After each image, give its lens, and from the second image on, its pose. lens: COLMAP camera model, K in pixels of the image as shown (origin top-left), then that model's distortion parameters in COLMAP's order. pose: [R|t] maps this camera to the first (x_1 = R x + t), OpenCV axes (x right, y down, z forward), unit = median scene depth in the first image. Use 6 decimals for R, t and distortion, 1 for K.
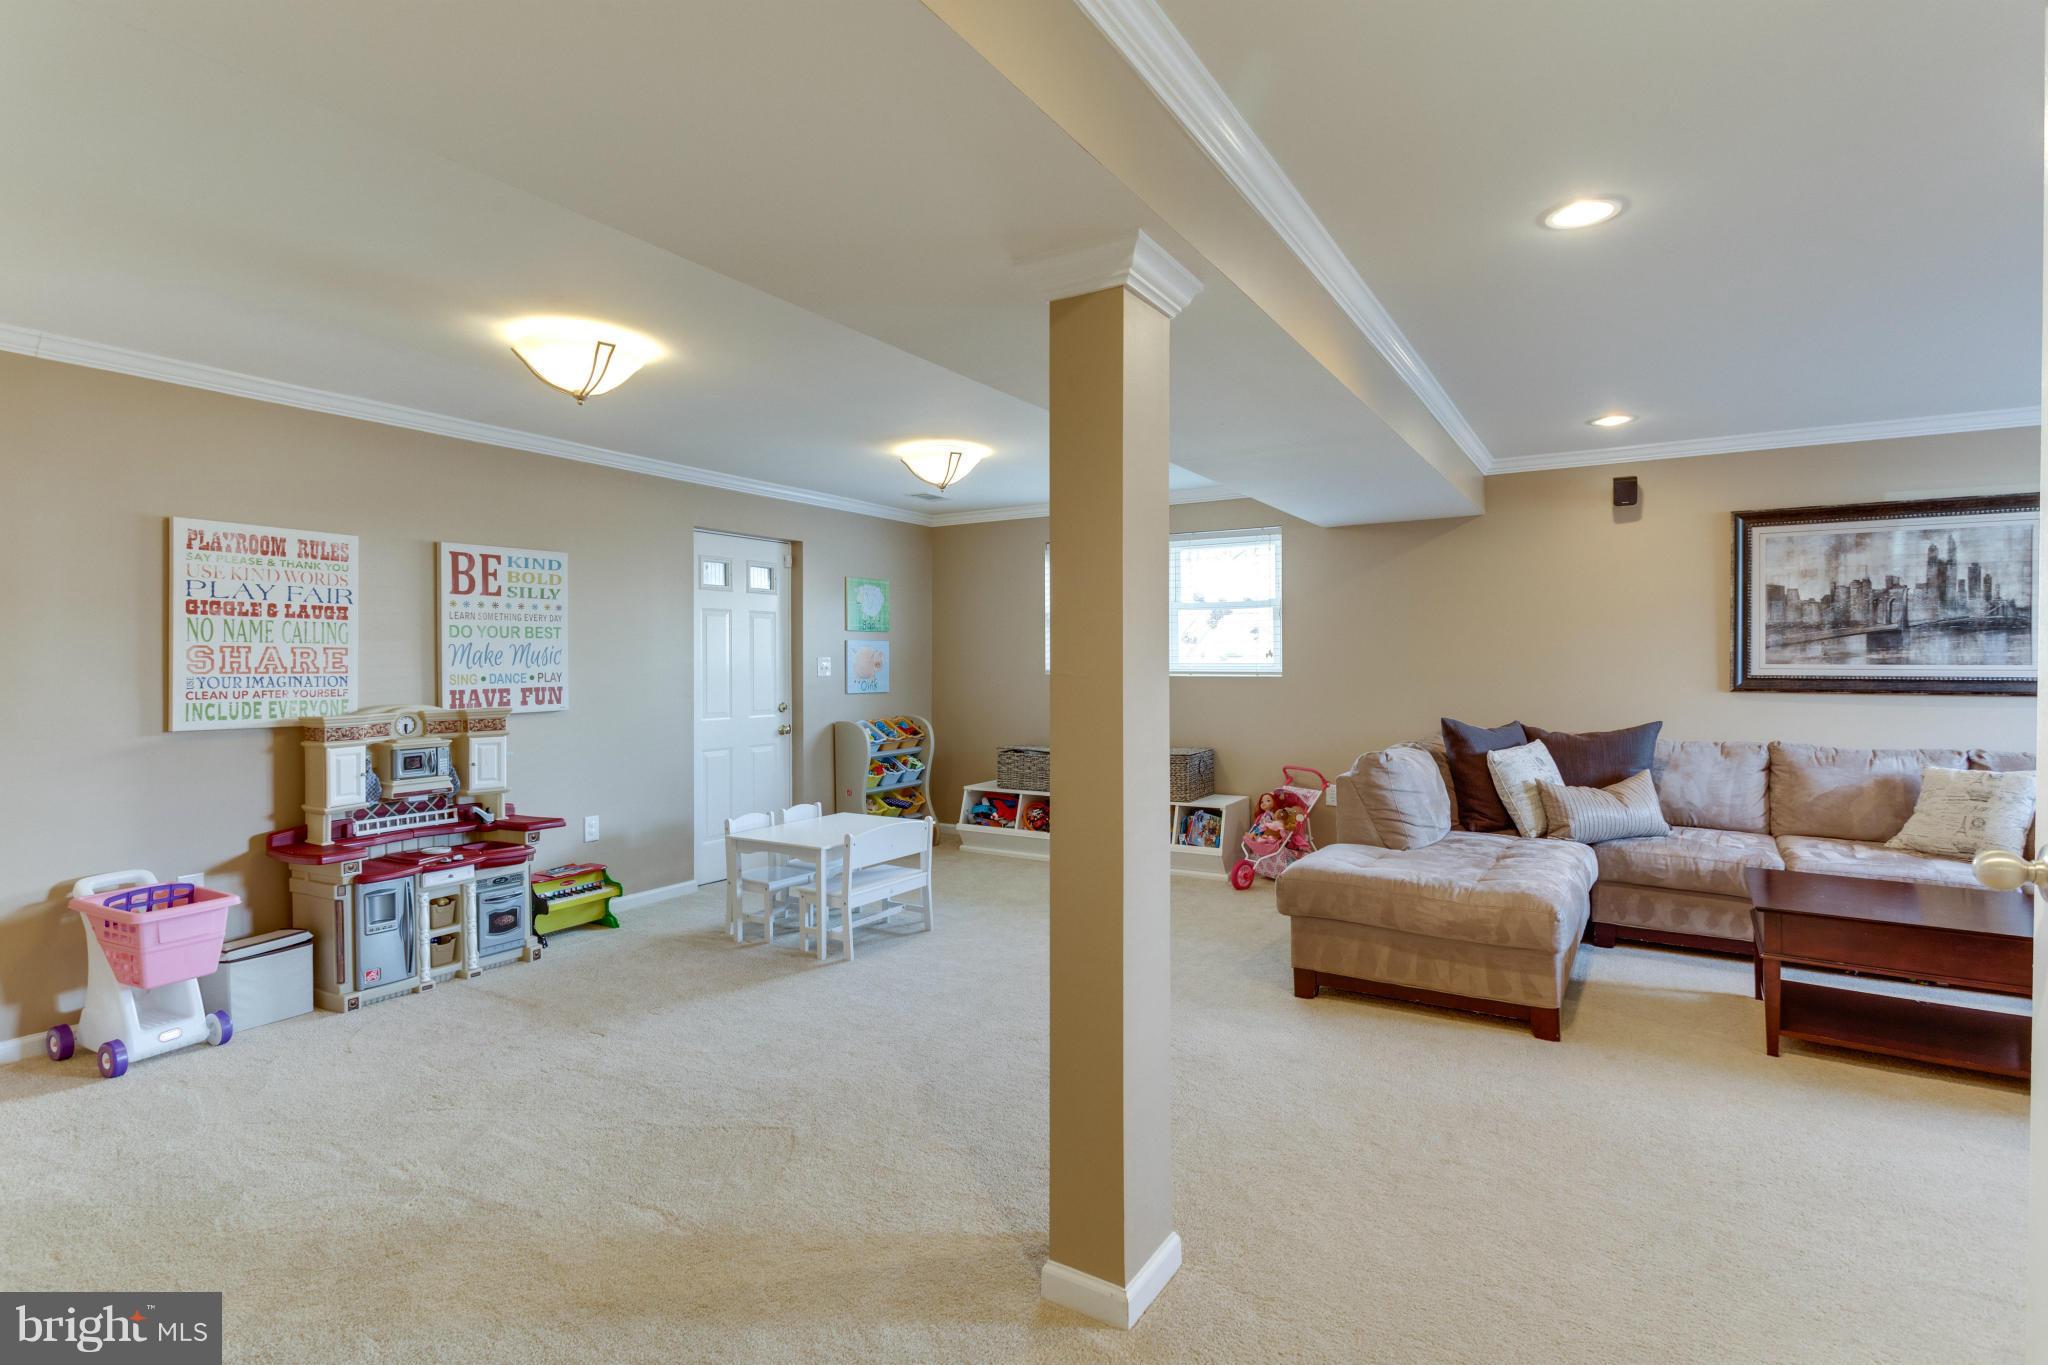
lens RADIAL K [[991.4, 0, 1028.9], [0, 991.4, 671.2], [0, 0, 1]] dist [0.008757, -0.004608]
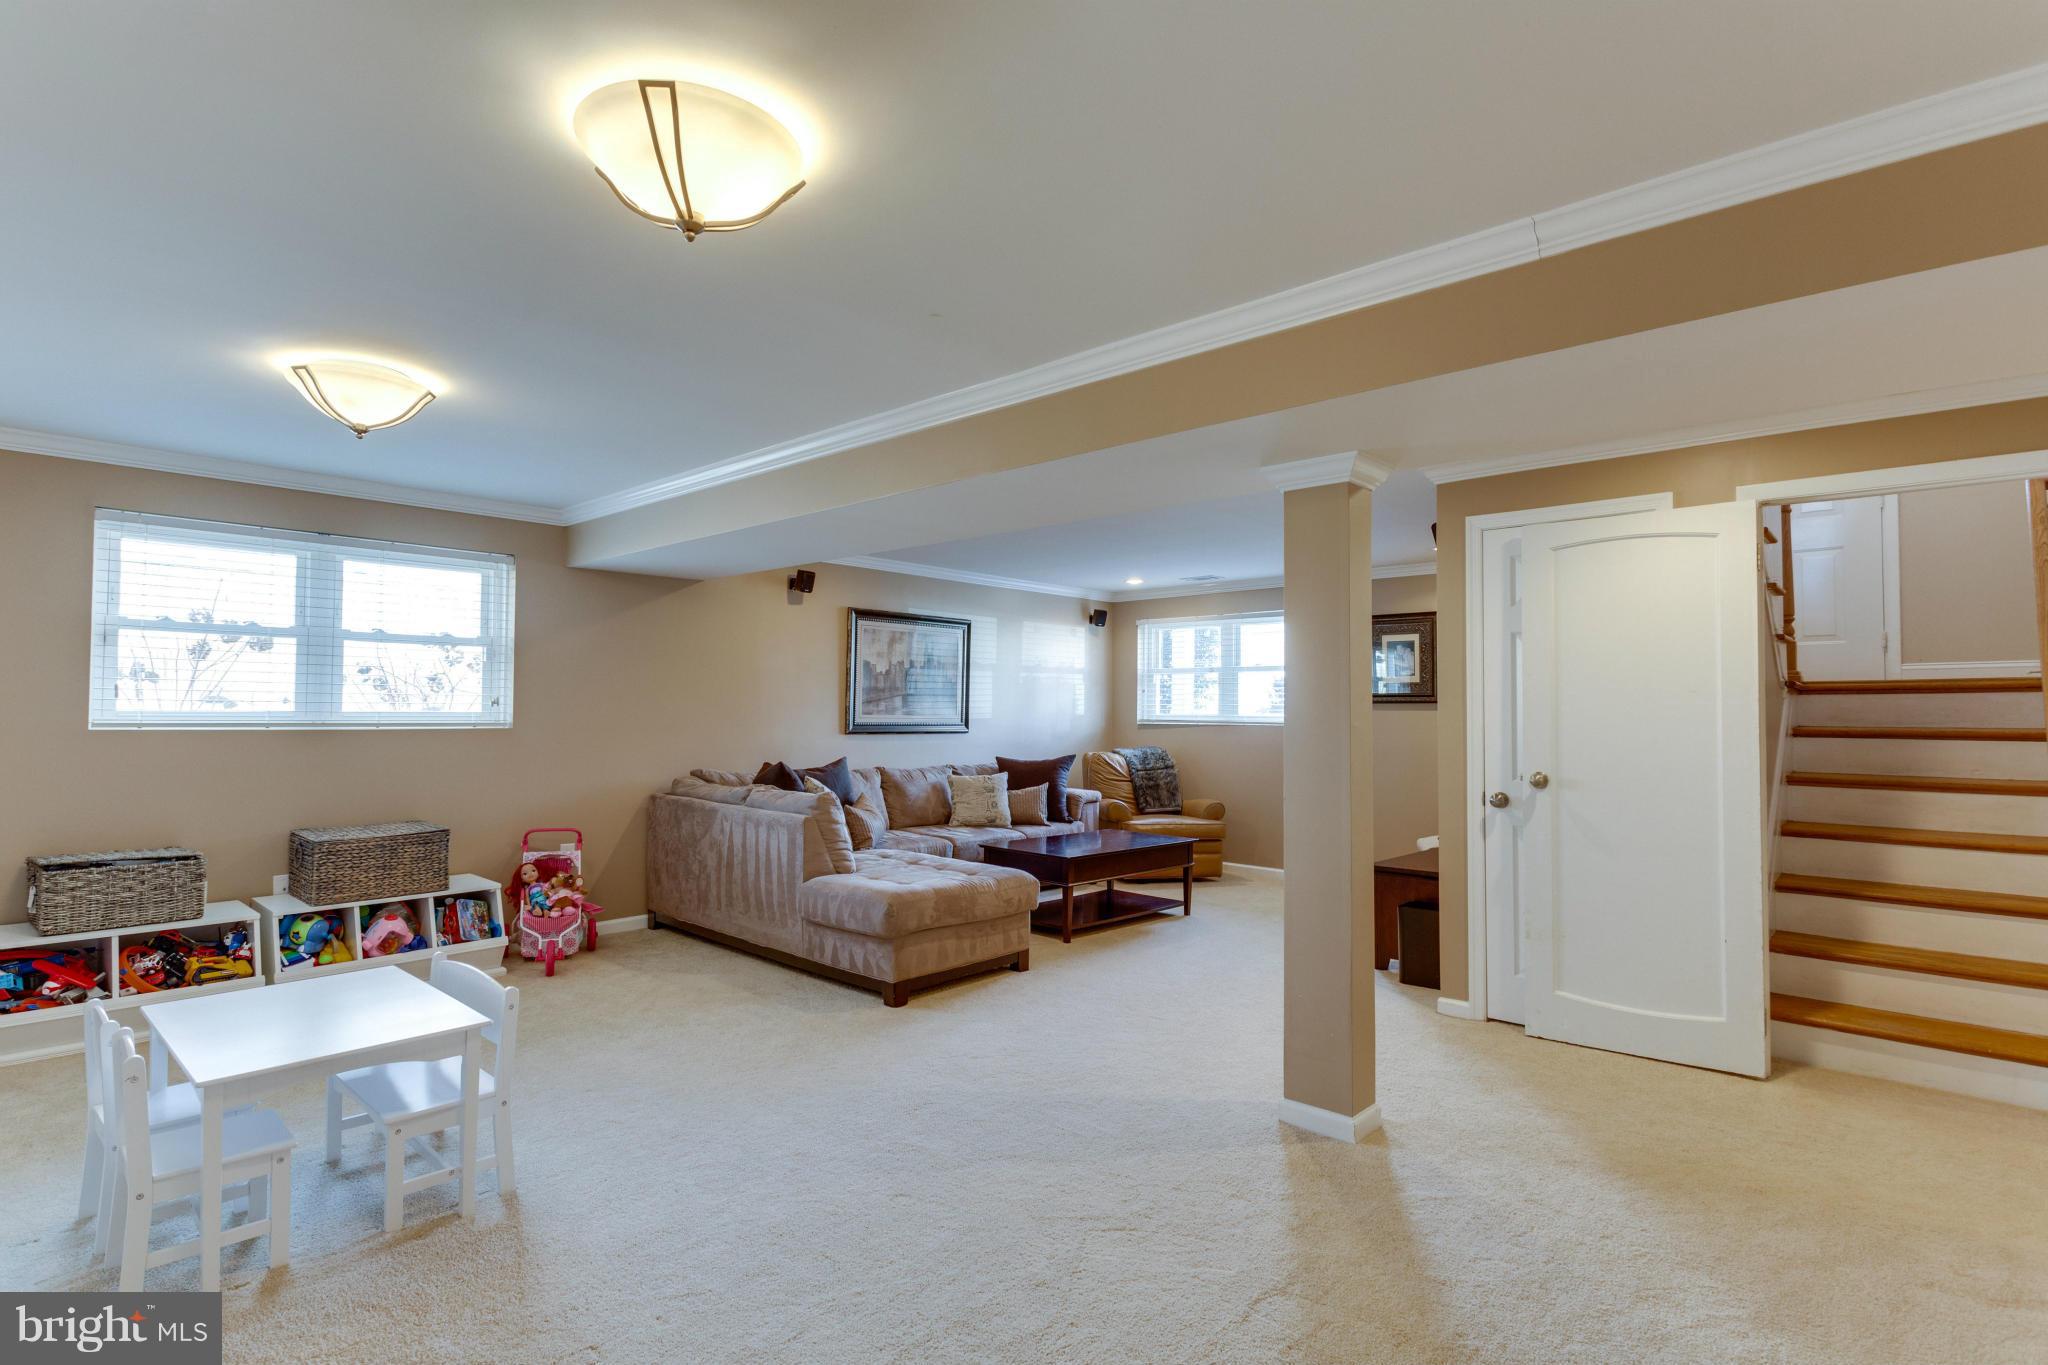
lens RADIAL K [[991.4, 0, 1031.6], [0, 991.4, 692.4], [0, 0, 1]] dist [0.008757, -0.004608]
pose [[0.188607, 0.024059, 0.981758, -0.648739], [0.001475, 0.999692, -0.024782, -0.003768], [-0.982052, 0.006122, 0.188513, 0.495800]]
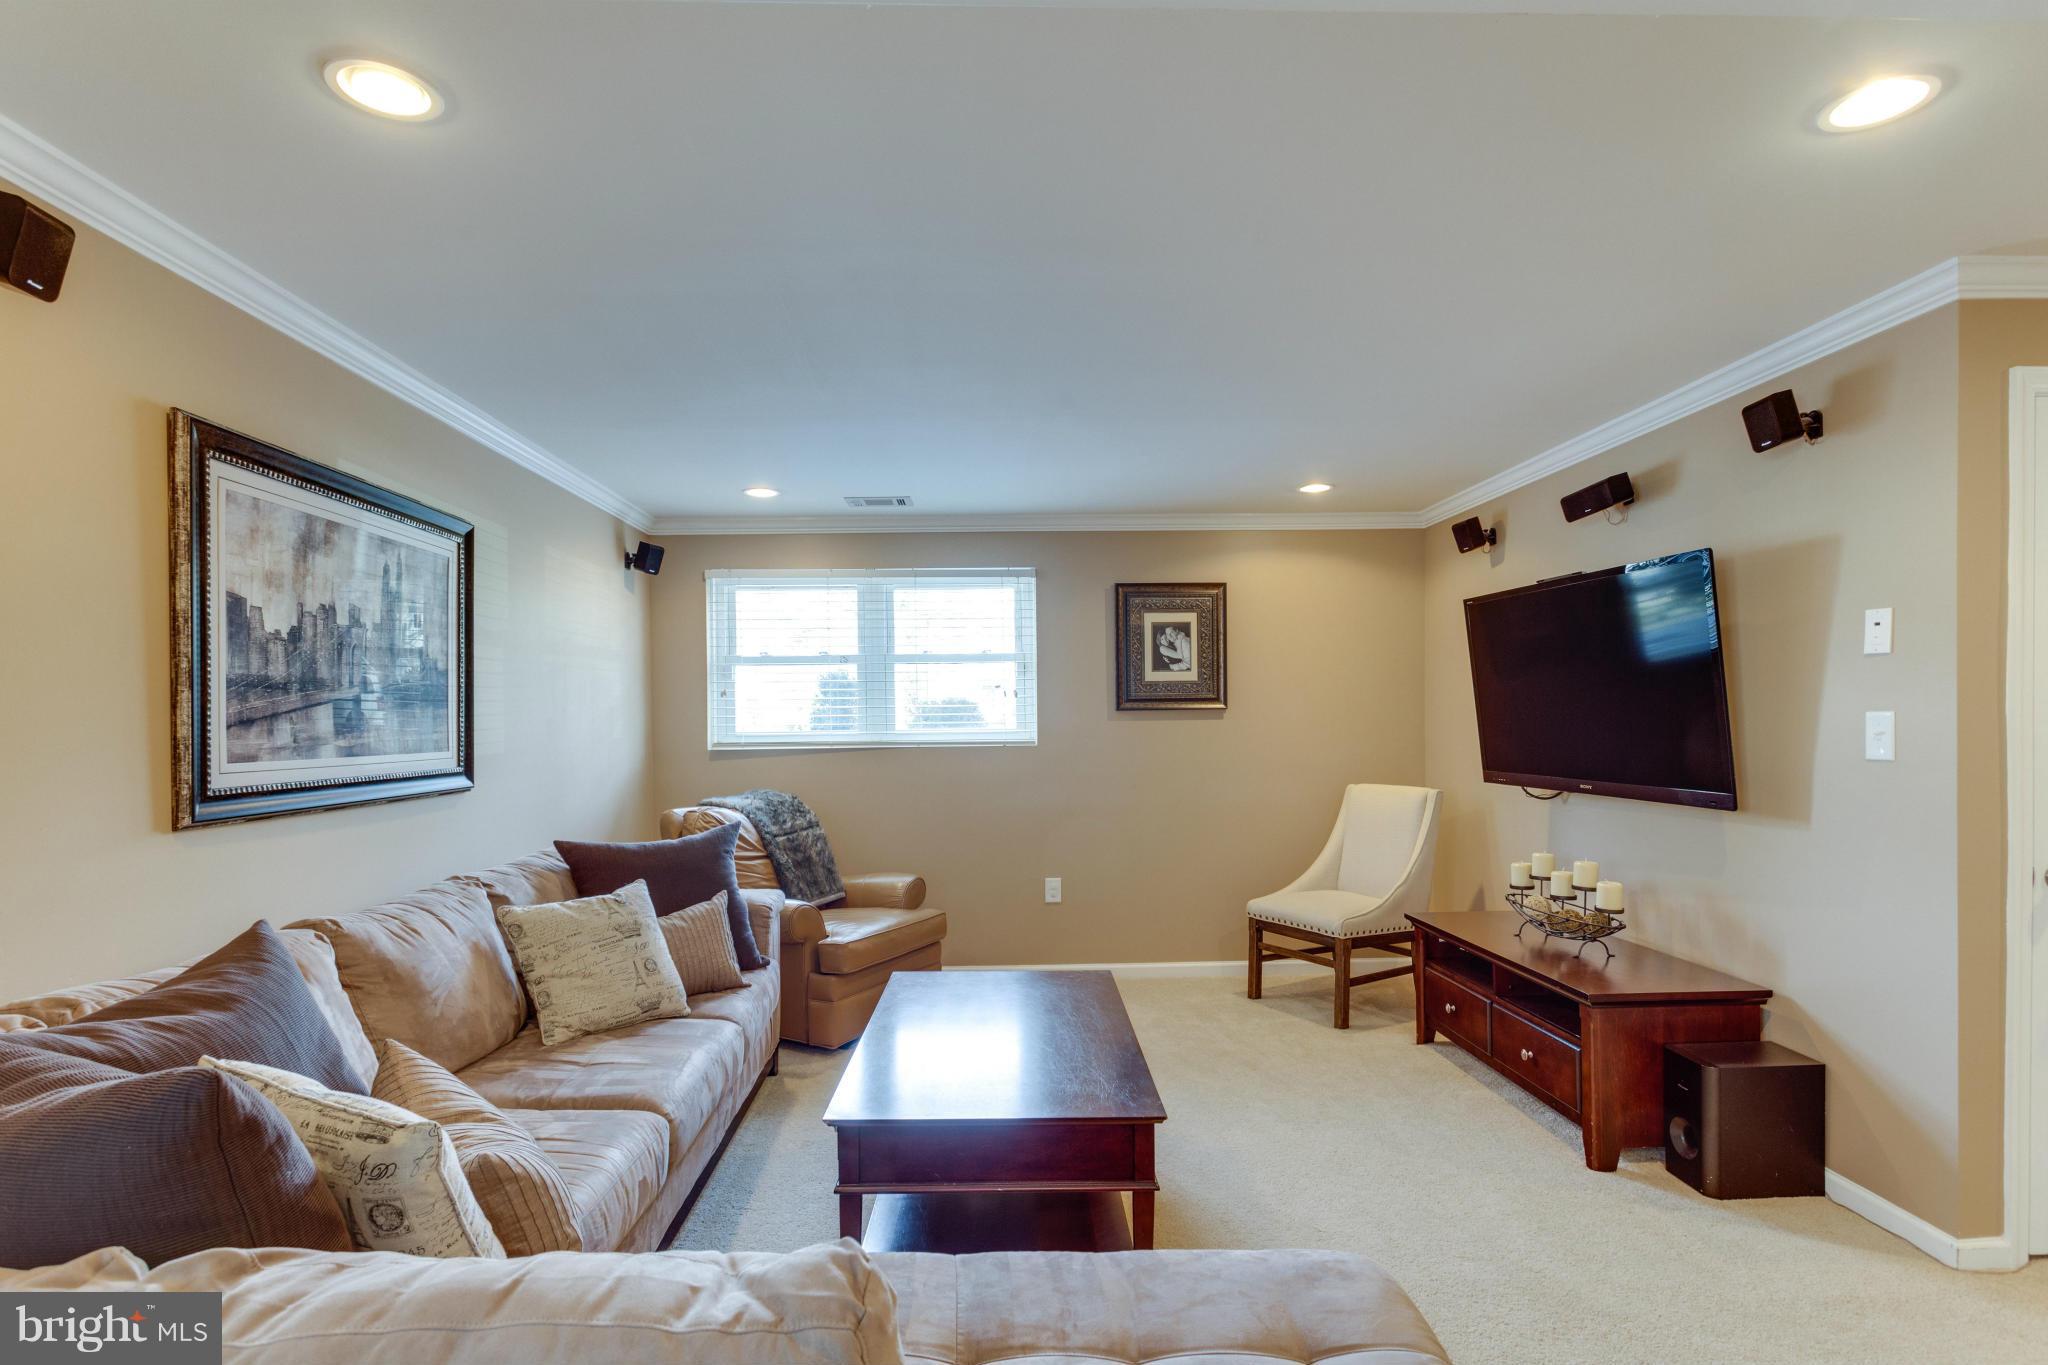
lens RADIAL K [[991.4, 0, 1025.4], [0, 991.4, 729.4], [0, 0, 1]] dist [0.008757, -0.004608]
pose [[-0.545361, -0.000023, 0.838201, 0.158230], [0.021746, 0.999663, 0.014177, -0.021925], [-0.837919, 0.025959, -0.545177, 0.963792]]
